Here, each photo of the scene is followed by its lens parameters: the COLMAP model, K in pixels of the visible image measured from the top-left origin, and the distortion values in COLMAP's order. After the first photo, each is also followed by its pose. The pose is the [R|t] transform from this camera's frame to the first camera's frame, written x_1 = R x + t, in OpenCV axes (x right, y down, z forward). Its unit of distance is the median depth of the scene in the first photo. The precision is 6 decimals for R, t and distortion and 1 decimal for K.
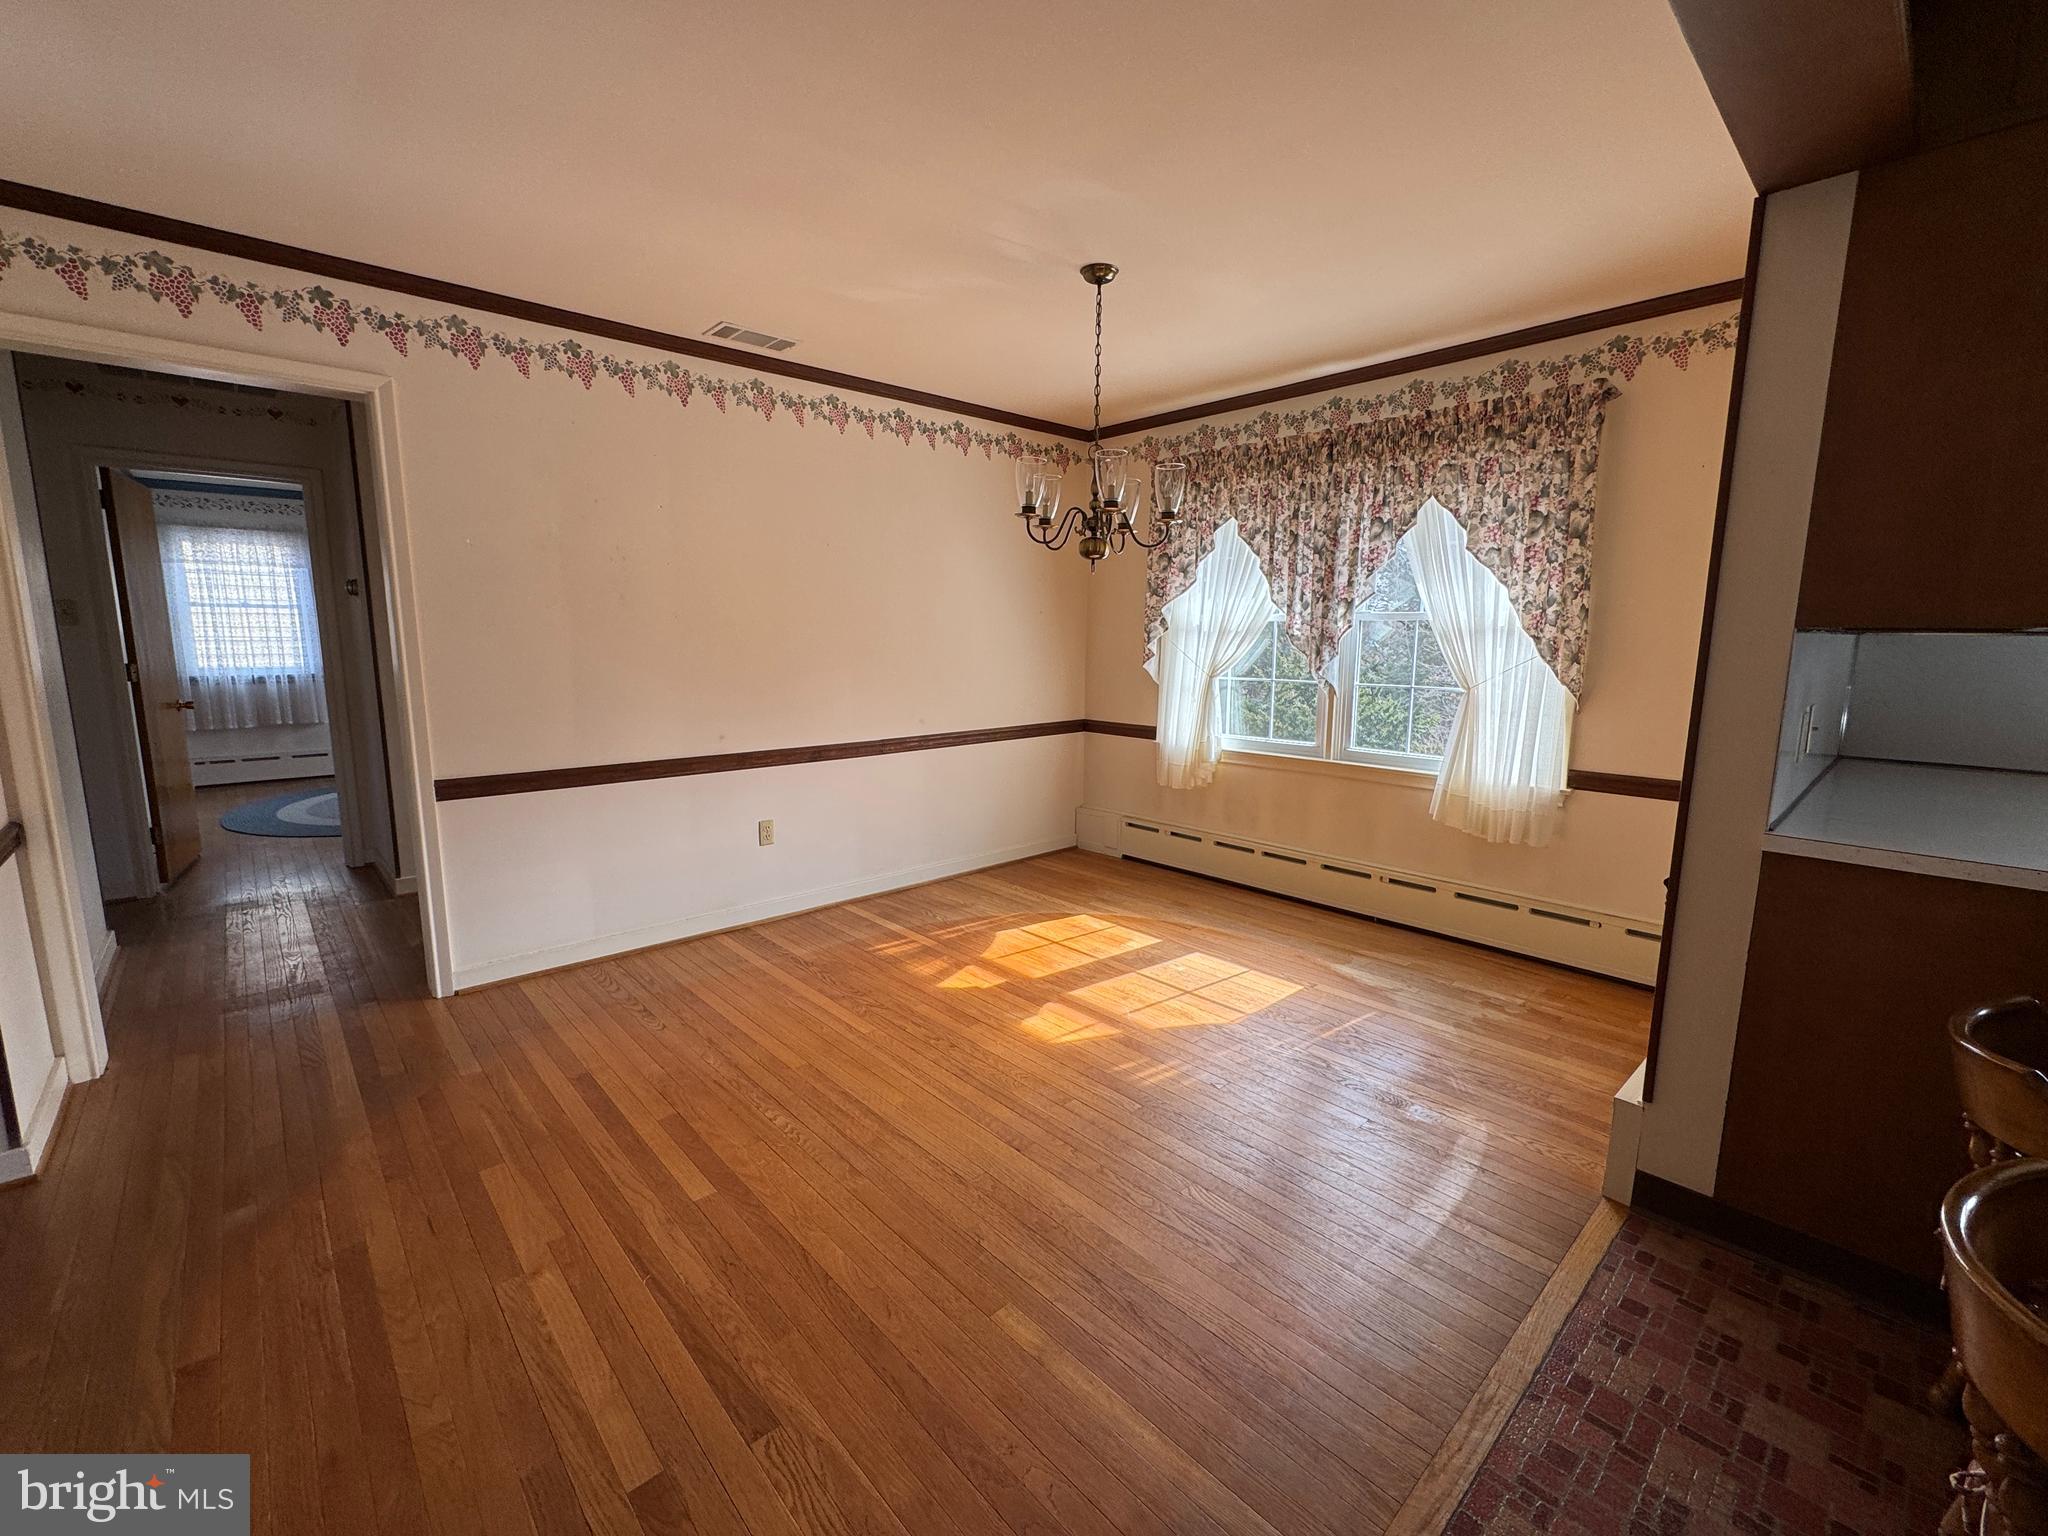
lens RADIAL K [[860.5, 0, 1024.0], [0, 860.5, 768.0], [0, 0, 1]] dist [-0.000298, -0.000180]
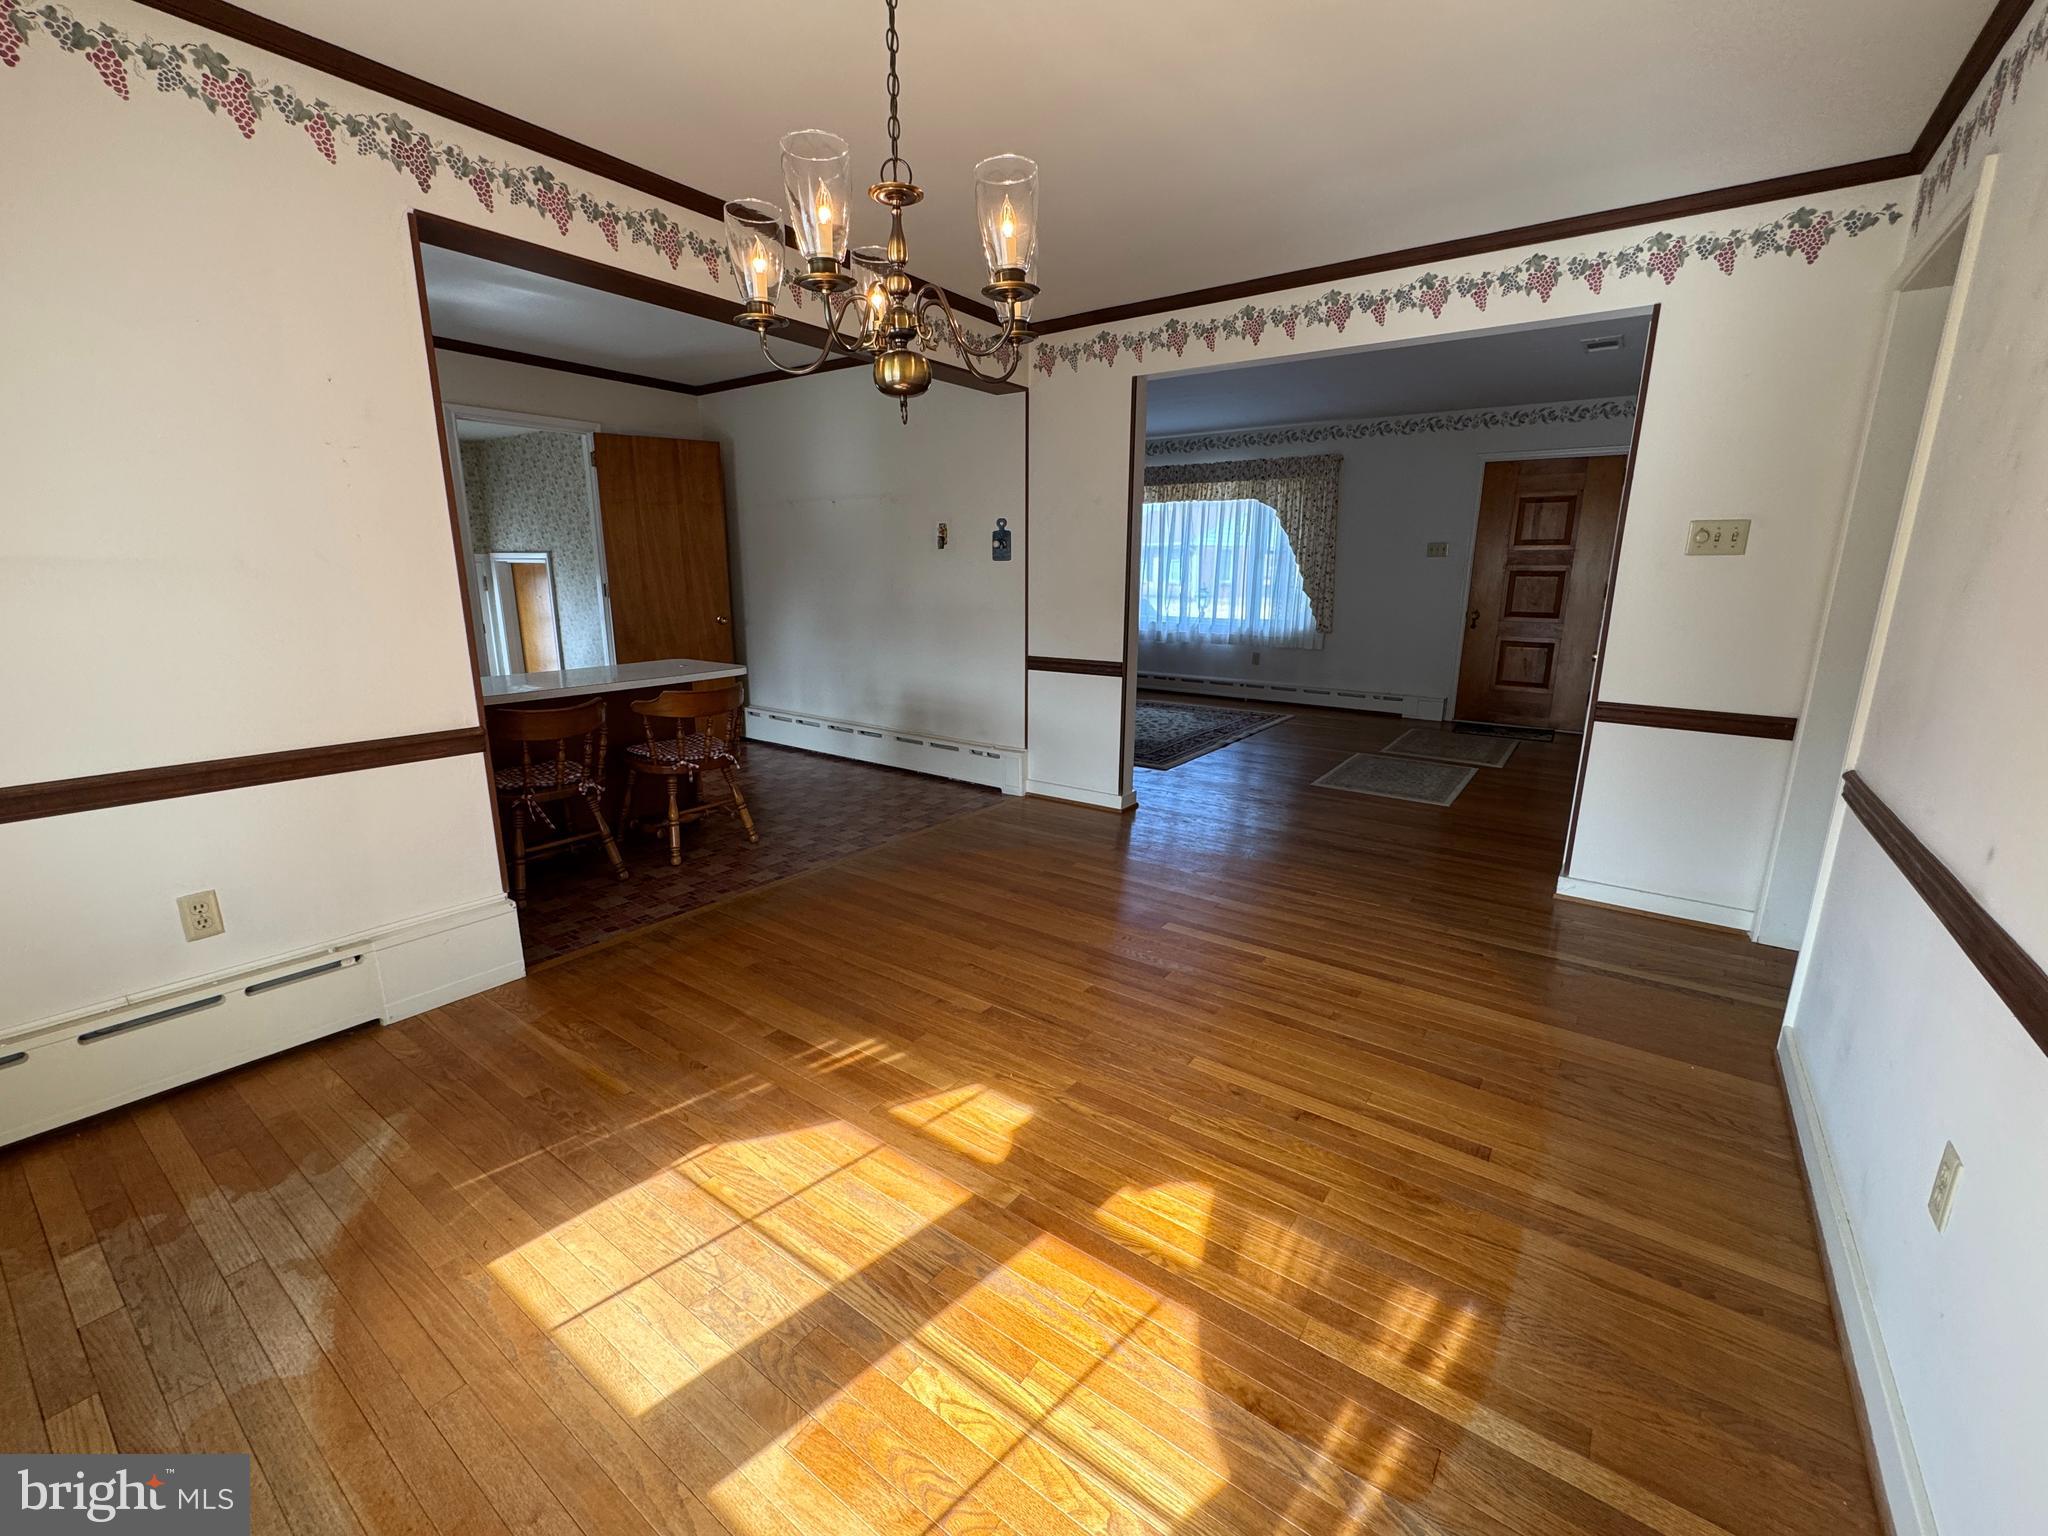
lens RADIAL K [[860.5, 0, 1024.0], [0, 860.5, 768.0], [0, 0, 1]] dist [-0.000298, -0.000180]
pose [[-0.979983, 0.027311, -0.197197, 0.122960], [-0.050777, 0.923492, 0.380243, -0.207279], [0.192495, 0.382645, -0.903620, 1.431311]]
